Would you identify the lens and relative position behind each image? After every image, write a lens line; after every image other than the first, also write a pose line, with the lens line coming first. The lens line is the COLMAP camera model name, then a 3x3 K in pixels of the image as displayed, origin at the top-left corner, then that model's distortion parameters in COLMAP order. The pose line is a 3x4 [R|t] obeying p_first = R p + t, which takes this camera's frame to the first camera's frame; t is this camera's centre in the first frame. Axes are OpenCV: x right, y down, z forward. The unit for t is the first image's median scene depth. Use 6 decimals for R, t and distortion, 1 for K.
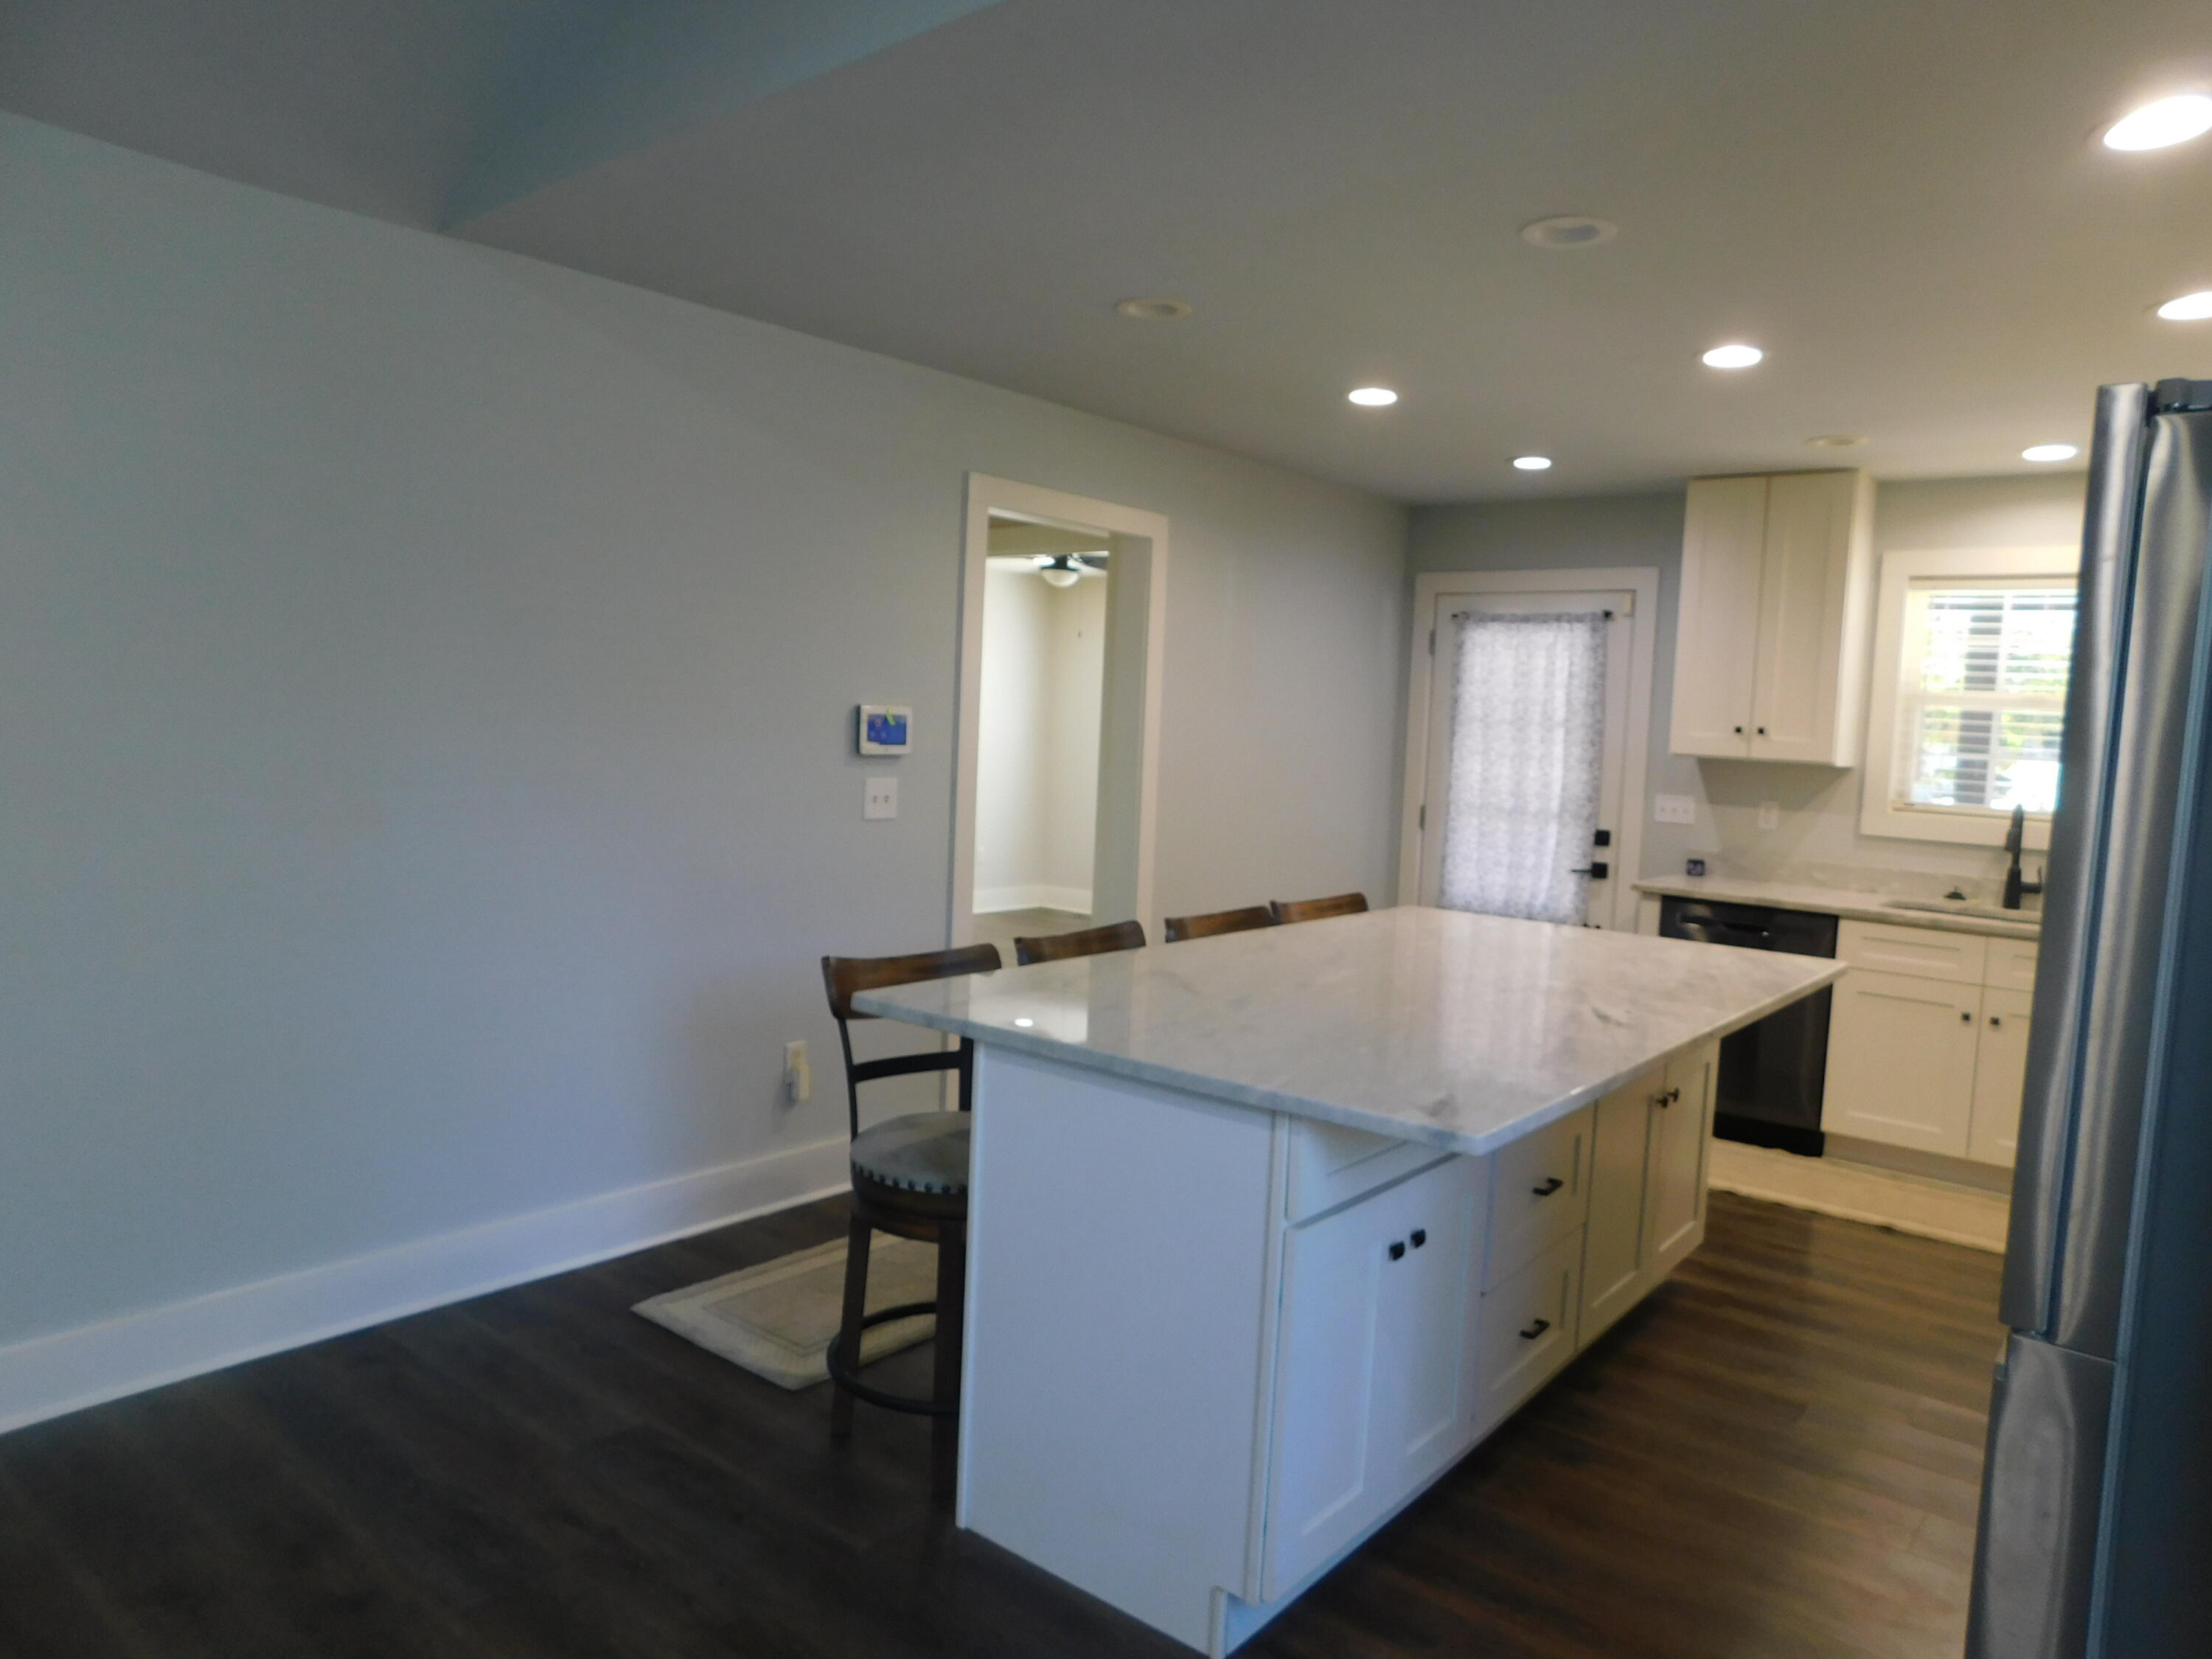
lens RADIAL K [[1469.9, 0, 1106.3], [0, 1469.9, 828.8], [0, 0, 1]] dist [-0.058456, 0.042574]
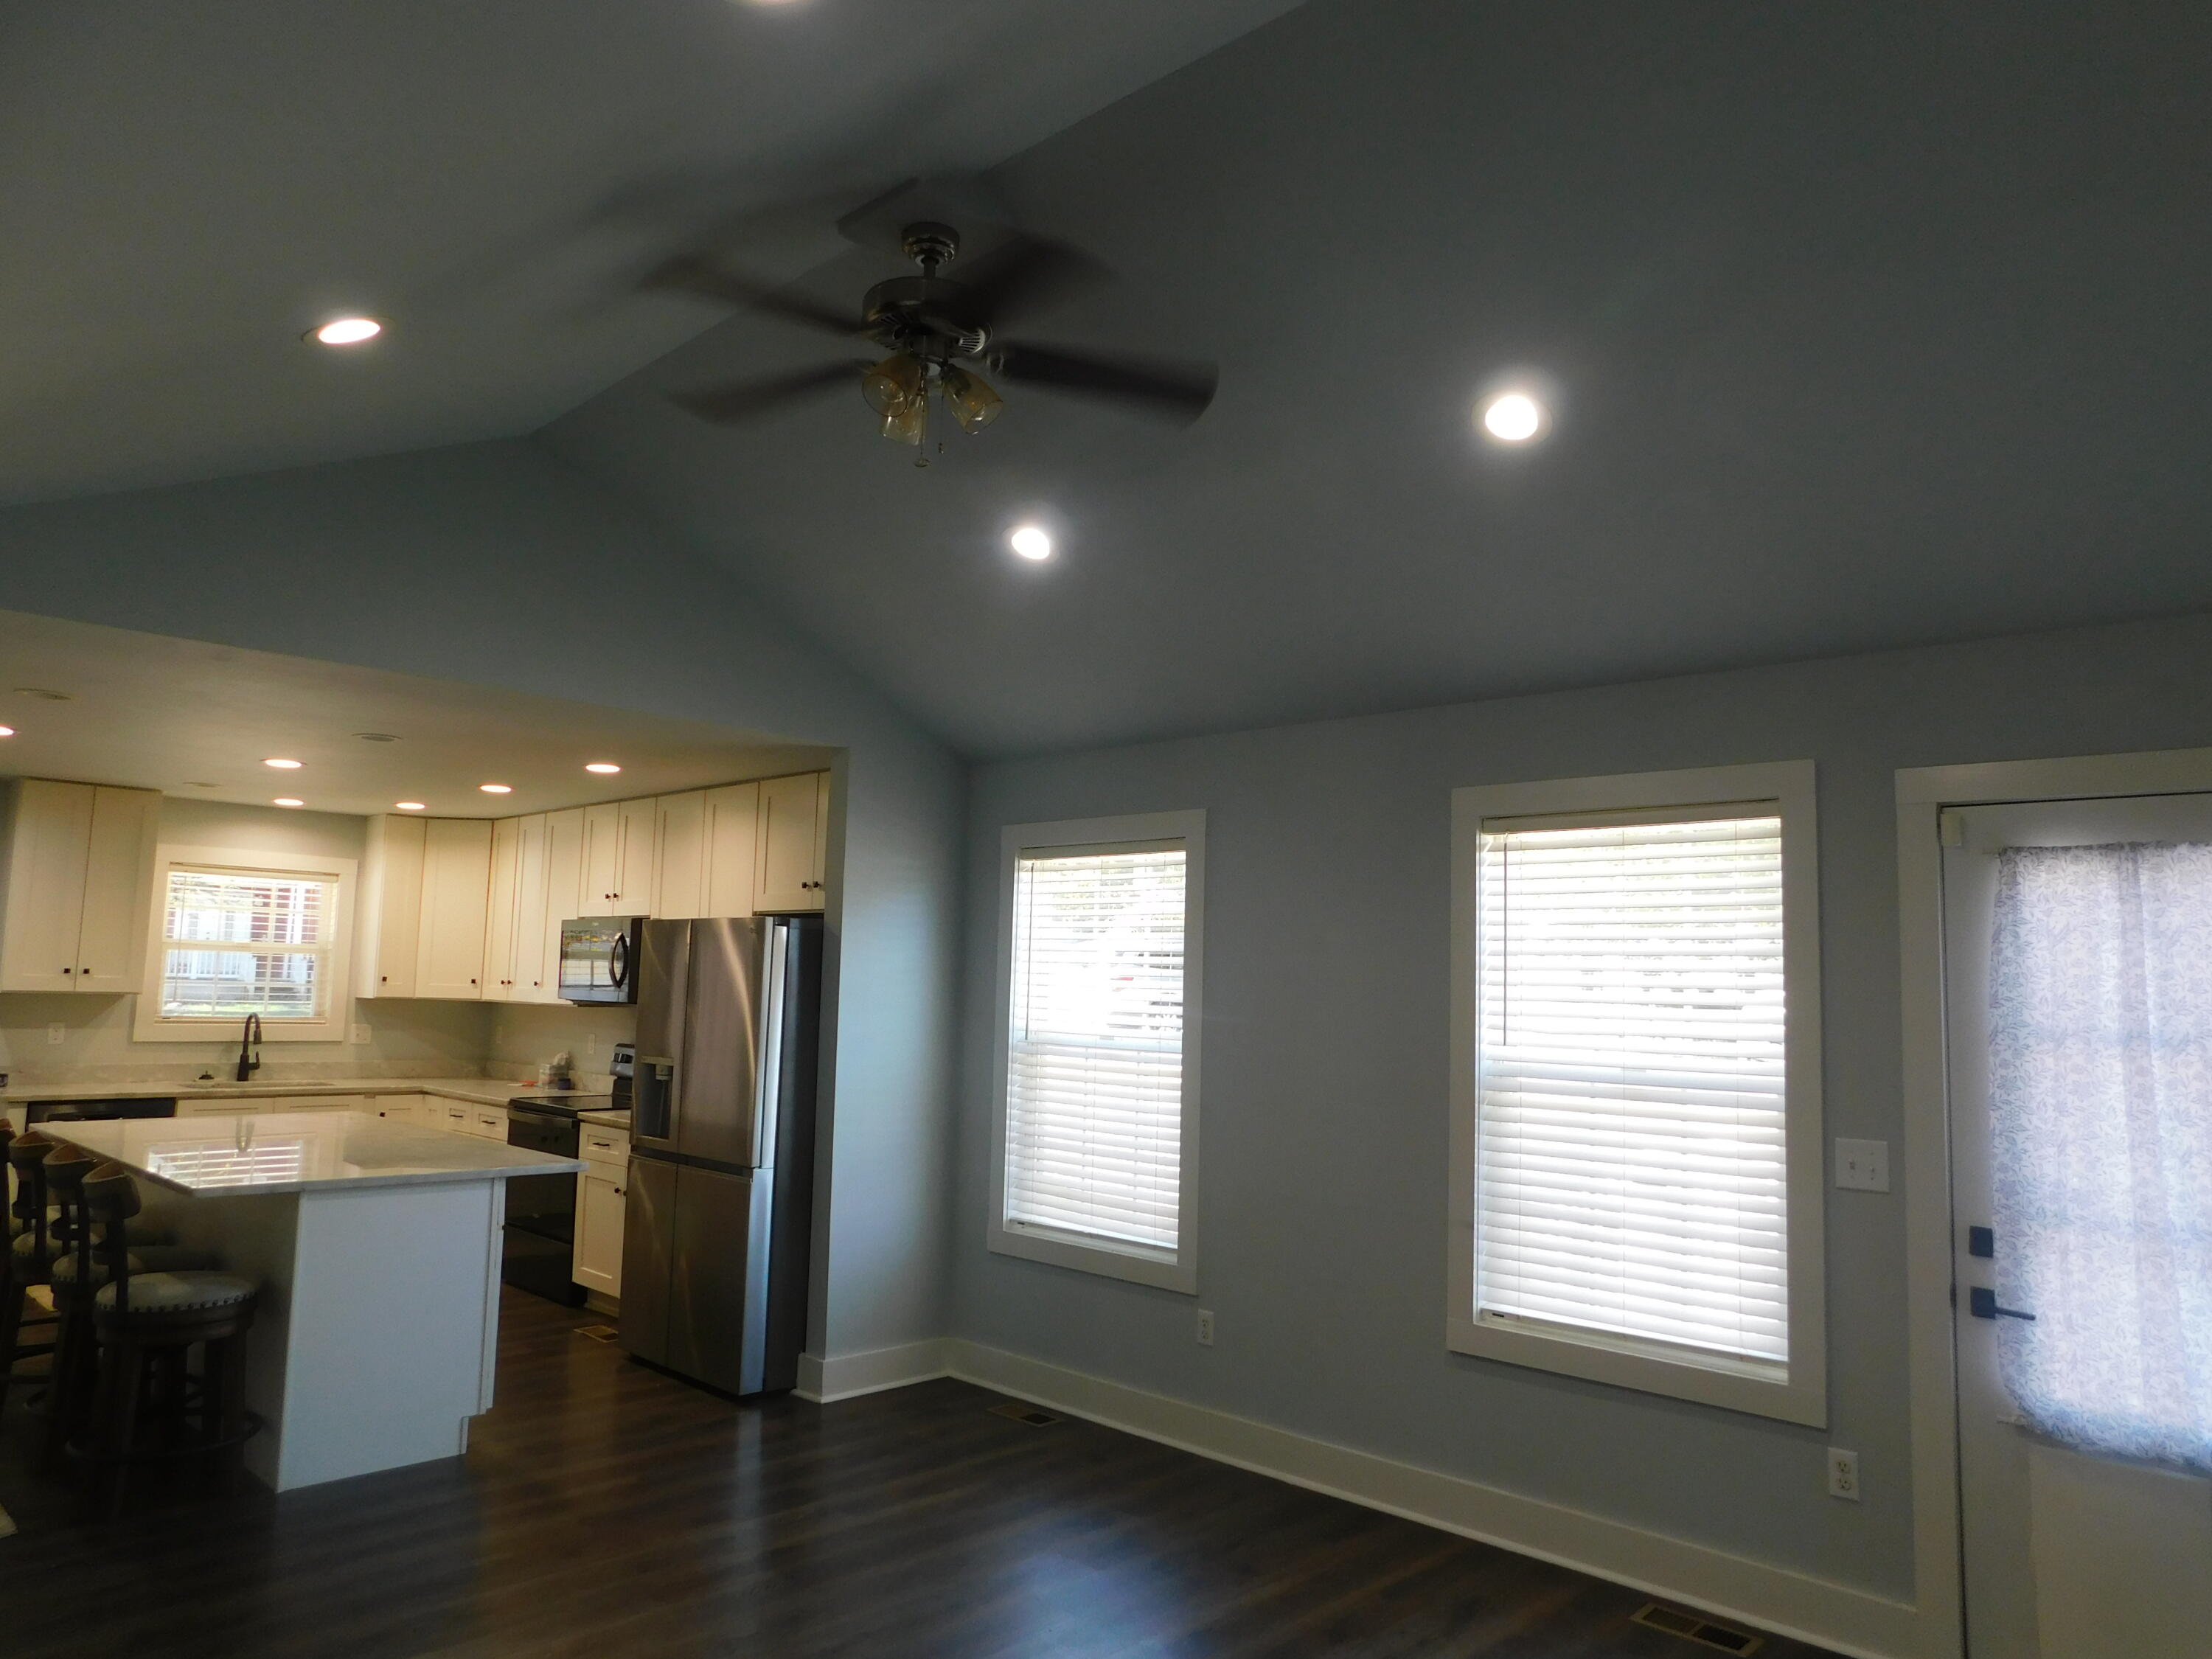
lens RADIAL K [[1469.9, 0, 1100.3], [0, 1469.9, 819.3], [0, 0, 1]] dist [-0.058456, 0.042574]
pose [[0.087191, 0.065633, 0.994027, -0.852027], [0.058832, 0.995746, -0.070907, -0.059598], [-0.994453, 0.064663, 0.082959, -0.068271]]
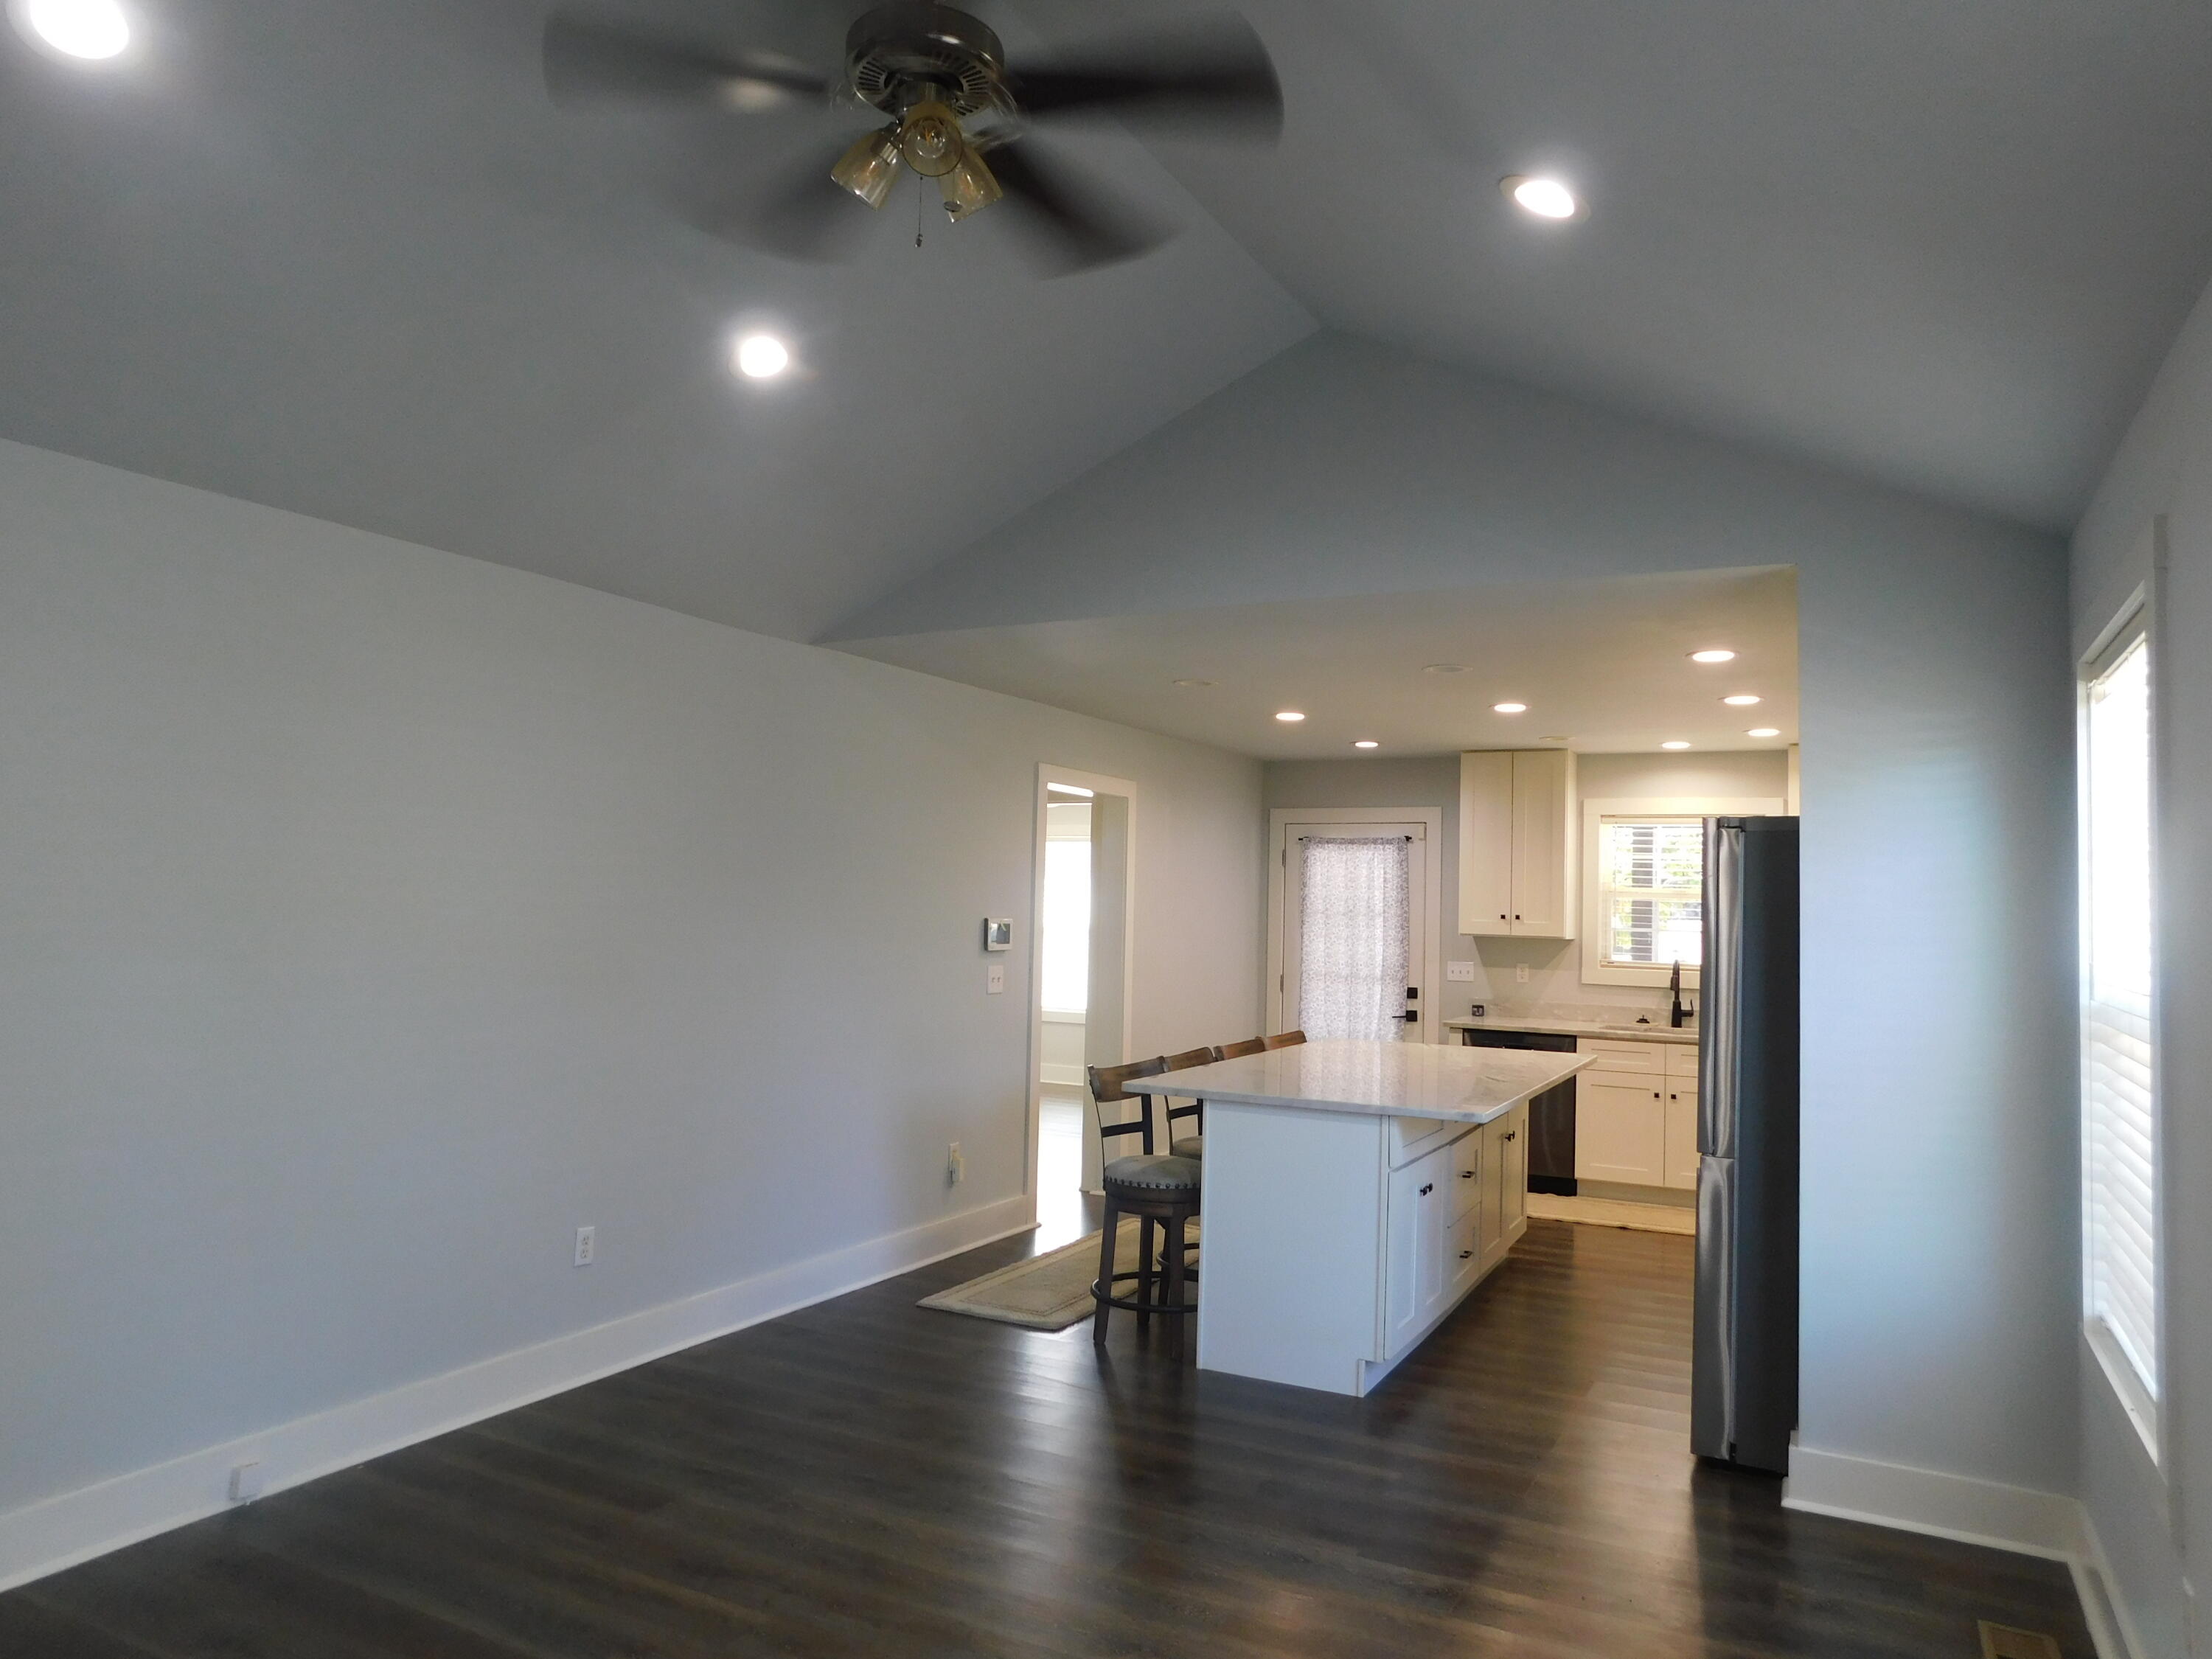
lens RADIAL K [[1469.9, 0, 1113.3], [0, 1469.9, 822.4], [0, 0, 1]] dist [-0.058456, 0.042574]
pose [[0.978650, -0.008469, 0.205358, -0.289226], [0.034101, 0.991993, -0.121602, 0.006221], [-0.202684, 0.126008, 0.971103, -0.431201]]
